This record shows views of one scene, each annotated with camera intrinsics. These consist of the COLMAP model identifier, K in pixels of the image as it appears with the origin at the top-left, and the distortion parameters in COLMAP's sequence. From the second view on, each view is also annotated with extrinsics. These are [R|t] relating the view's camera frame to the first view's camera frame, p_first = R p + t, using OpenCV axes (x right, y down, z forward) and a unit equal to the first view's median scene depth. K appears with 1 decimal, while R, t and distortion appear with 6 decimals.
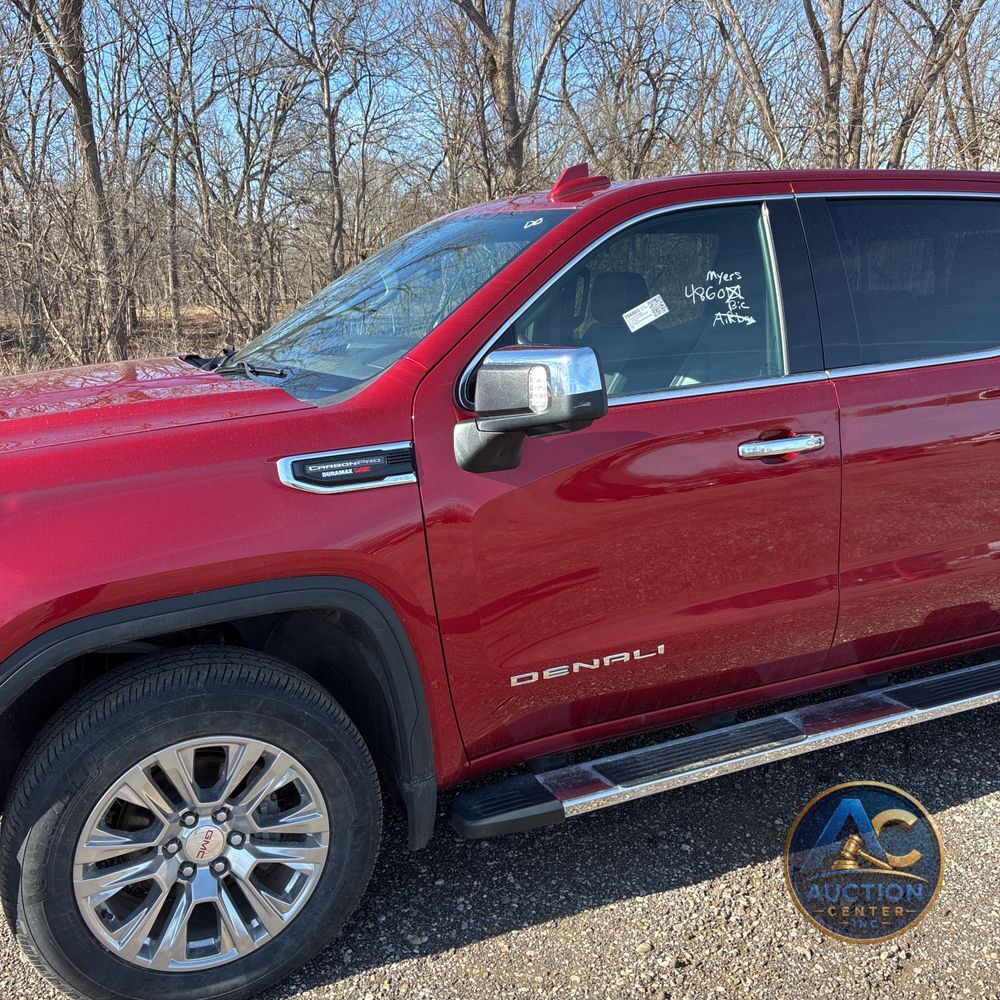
lens RADIAL K [[1005.5, 0, 487.0], [0, 1005.5, 489.5], [0, 0, 1]] dist [0.027244, 0.000000]
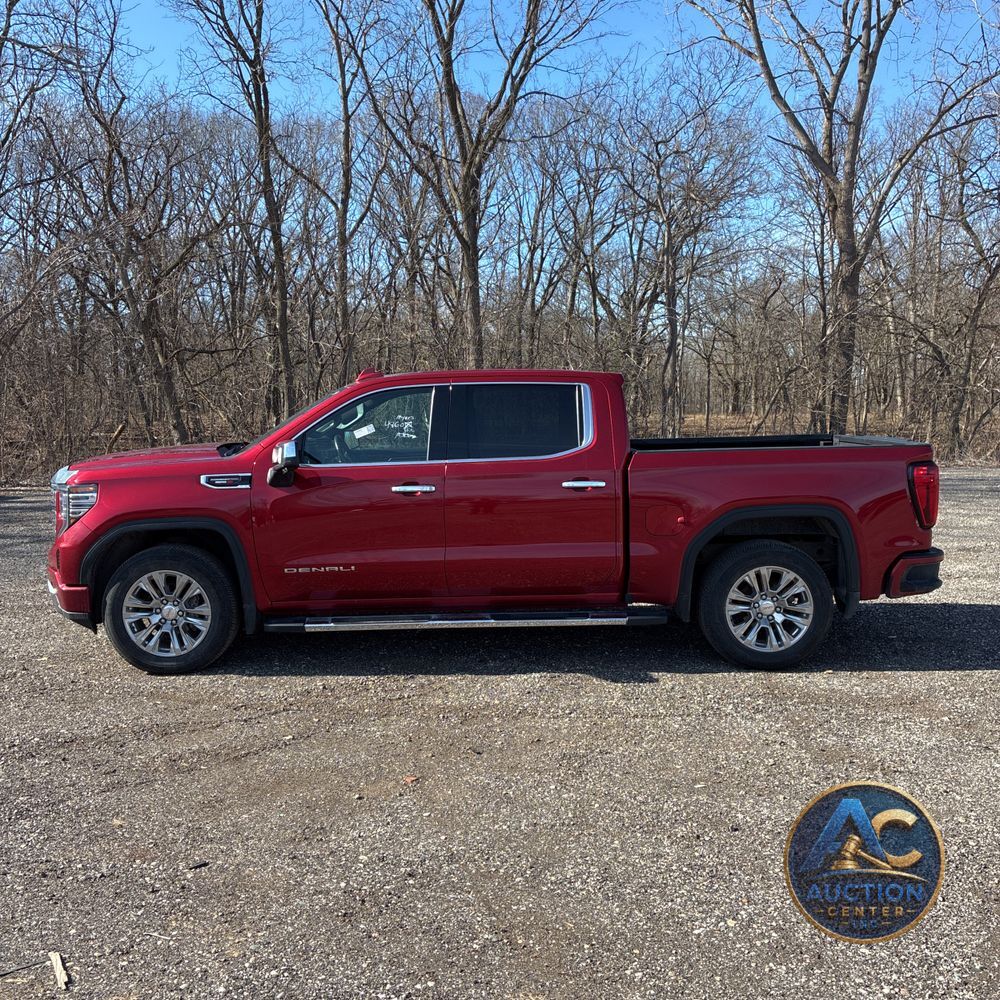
lens RADIAL K [[1005.5, 0, 507.7], [0, 1005.5, 506.8], [0, 0, 1]] dist [0.027244, 0.000000]
pose [[0.927985, 0.070109, -0.365962, 1.437164], [-0.103244, 0.992065, -0.071746, 0.151447], [0.358028, 0.104362, 0.927860, -1.156402]]
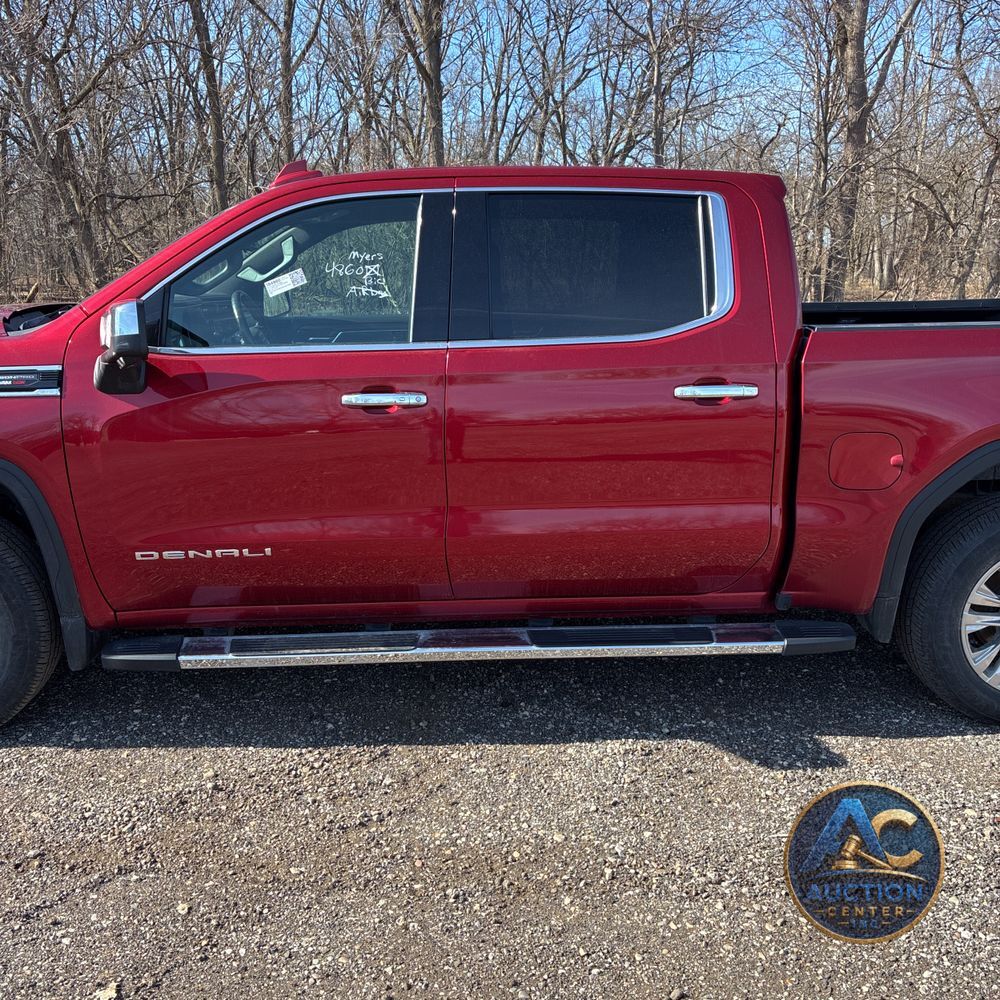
lens RADIAL K [[1005.5, 0, 502.3], [0, 1005.5, 497.8], [0, 0, 1]] dist [0.027244, 0.000000]
pose [[0.940130, 0.115772, -0.320550, 0.871354], [-0.106526, 0.993231, 0.046297, 0.002585], [0.323740, -0.009378, 0.946100, -0.096358]]
